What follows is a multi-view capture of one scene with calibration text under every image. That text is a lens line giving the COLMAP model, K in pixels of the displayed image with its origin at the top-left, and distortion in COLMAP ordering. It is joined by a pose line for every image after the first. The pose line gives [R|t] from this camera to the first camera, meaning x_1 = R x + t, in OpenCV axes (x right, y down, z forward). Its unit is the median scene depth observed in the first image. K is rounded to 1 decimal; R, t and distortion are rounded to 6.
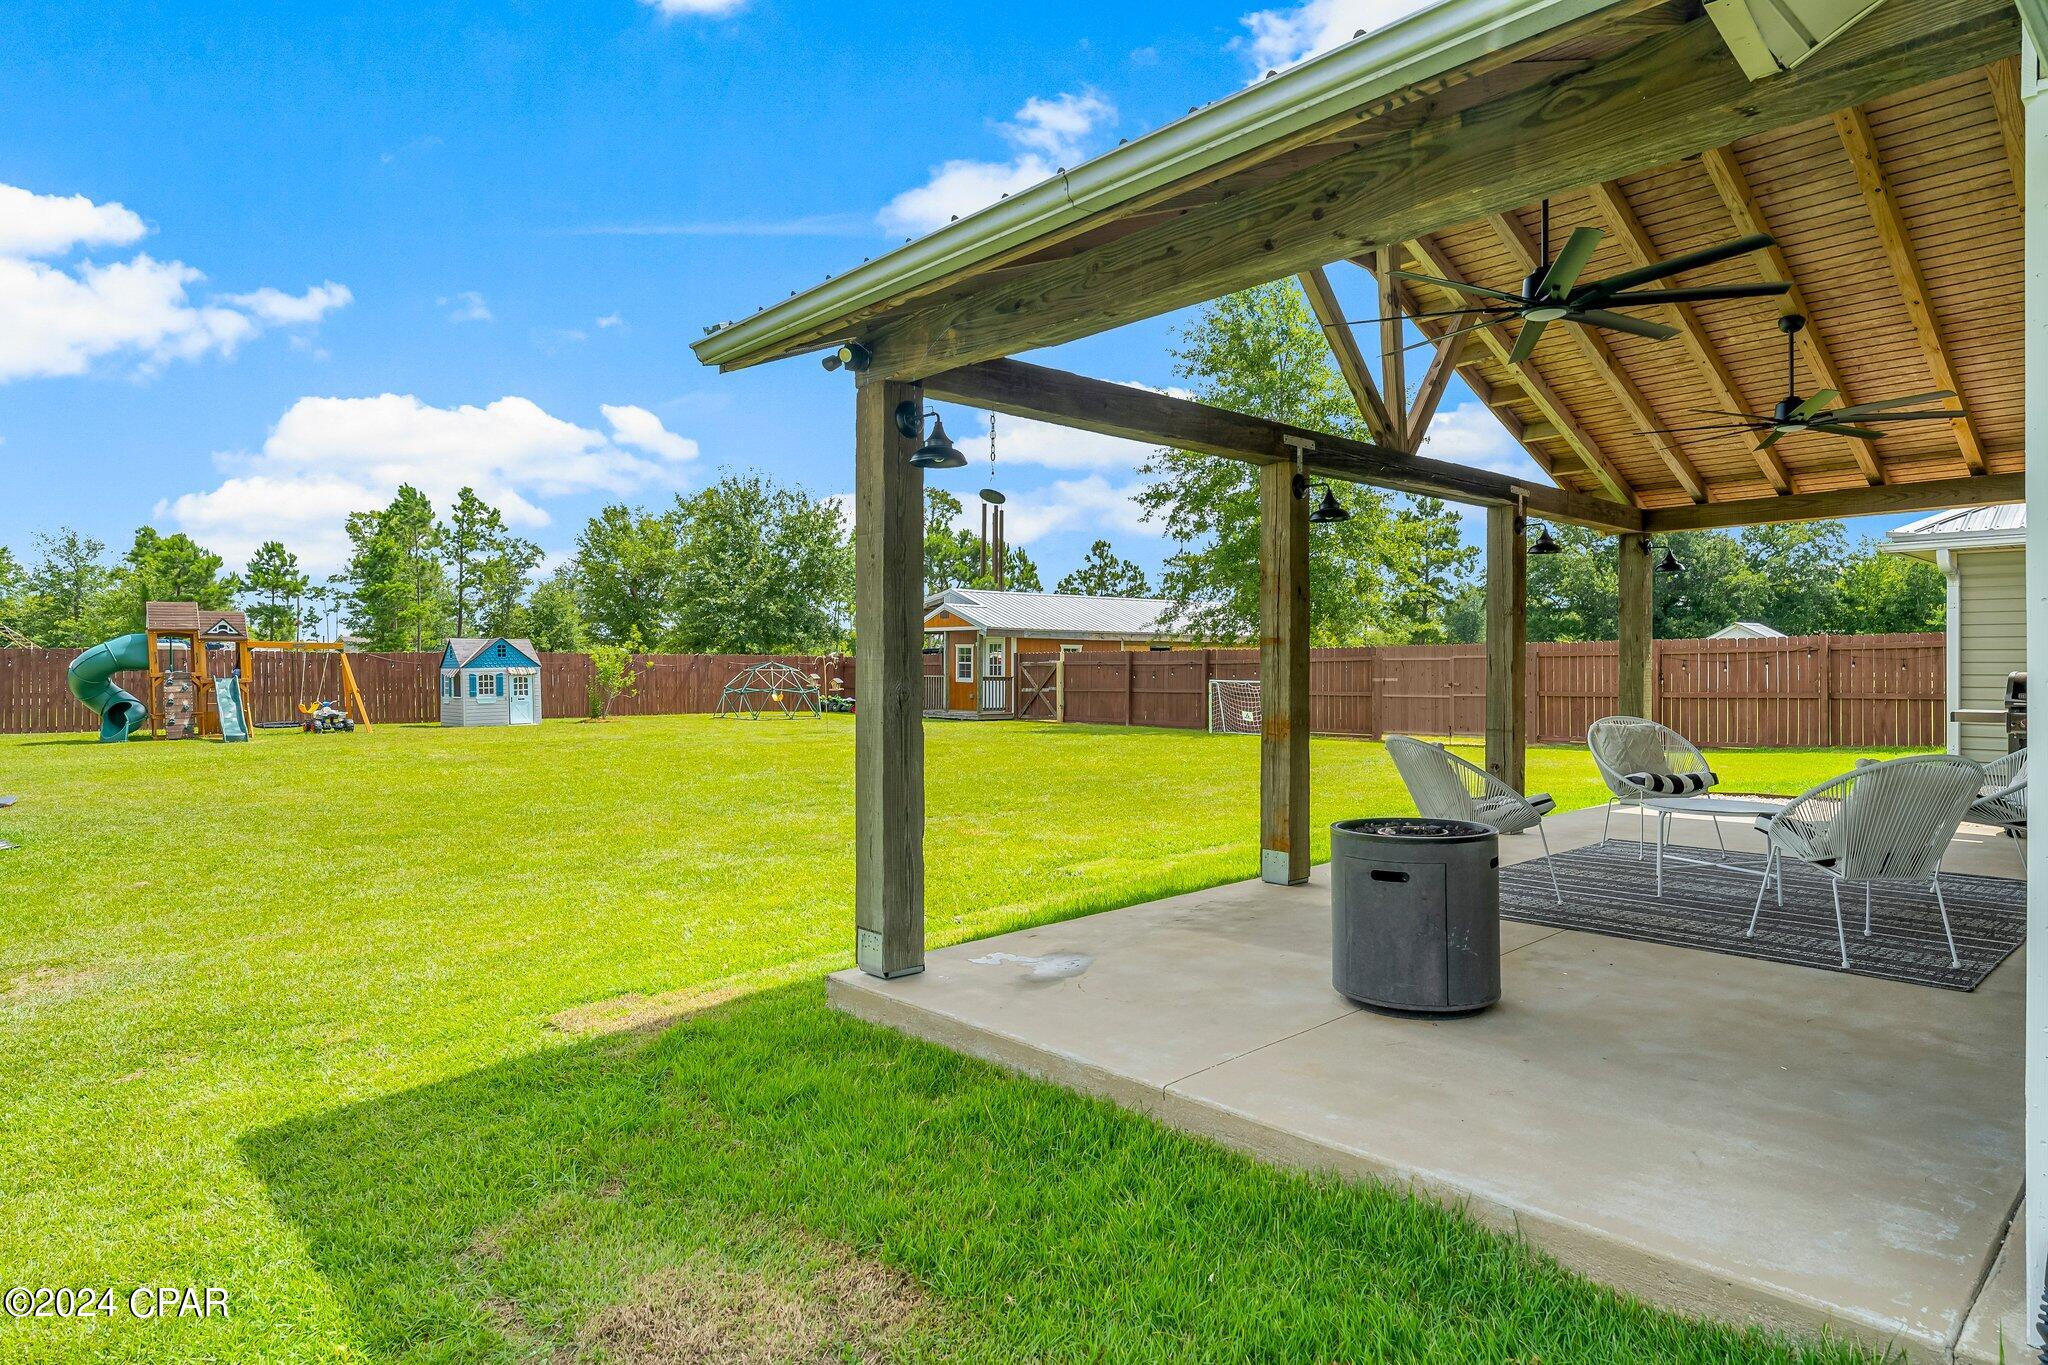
lens RADIAL K [[1155.7, 0, 1026.2], [0, 1155.7, 672.2], [0, 0, 1]] dist [-0.001384, 0.001164]
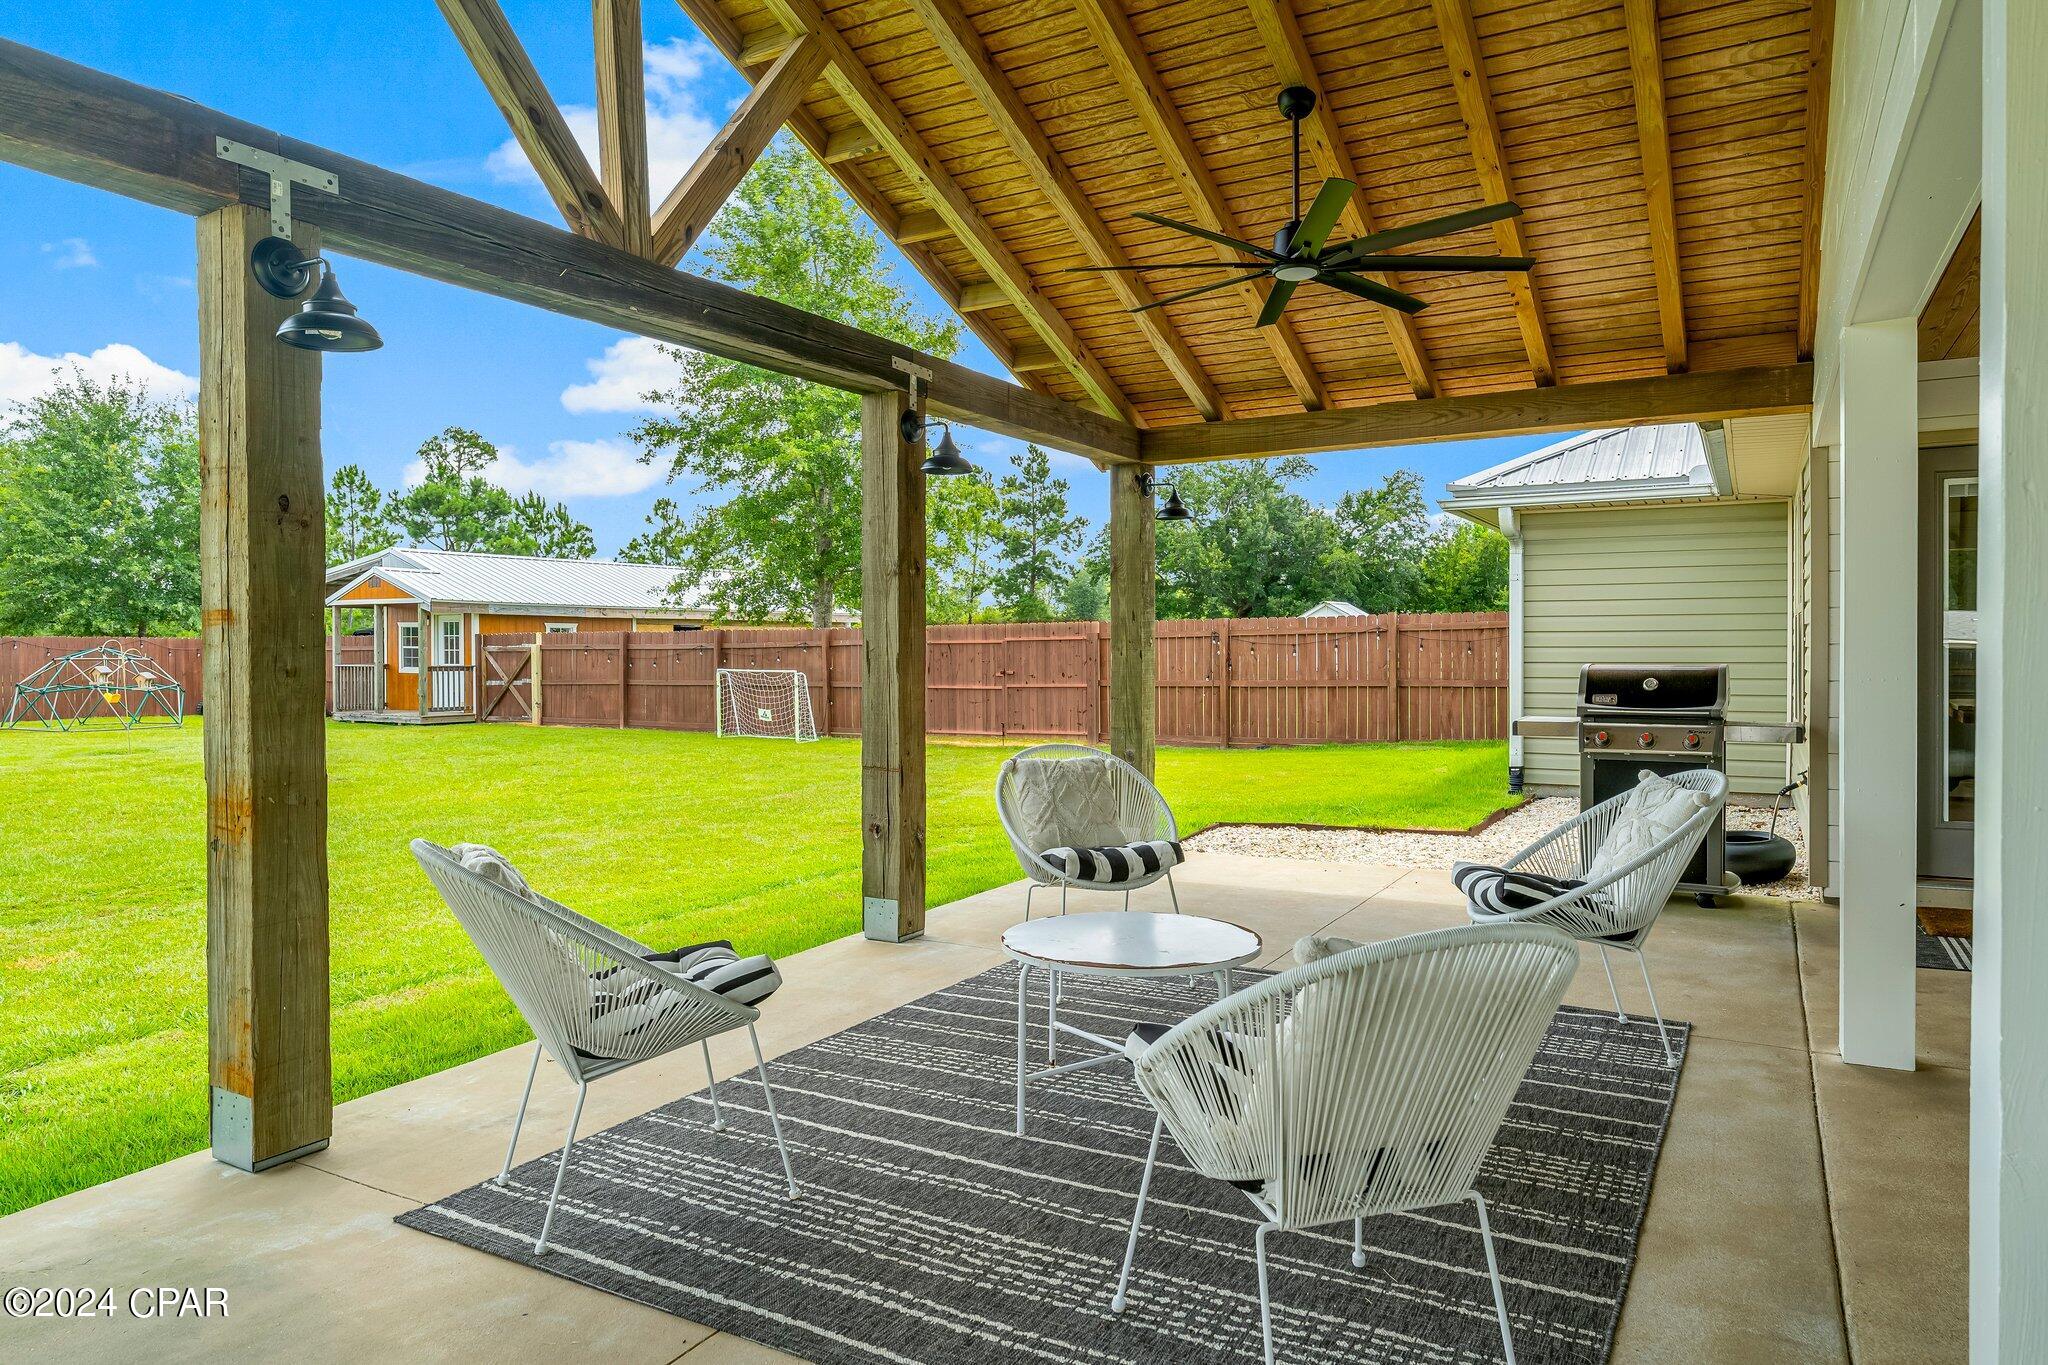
lens RADIAL K [[1281.7, 0, 1023.3], [0, 1281.7, 675.5], [0, 0, 1]] dist [0.001290, -0.000329]
pose [[0.952641, -0.010434, 0.303918, 0.127812], [0.005330, 0.999831, 0.017619, -0.004130], [-0.304050, -0.015165, 0.952535, 0.158963]]
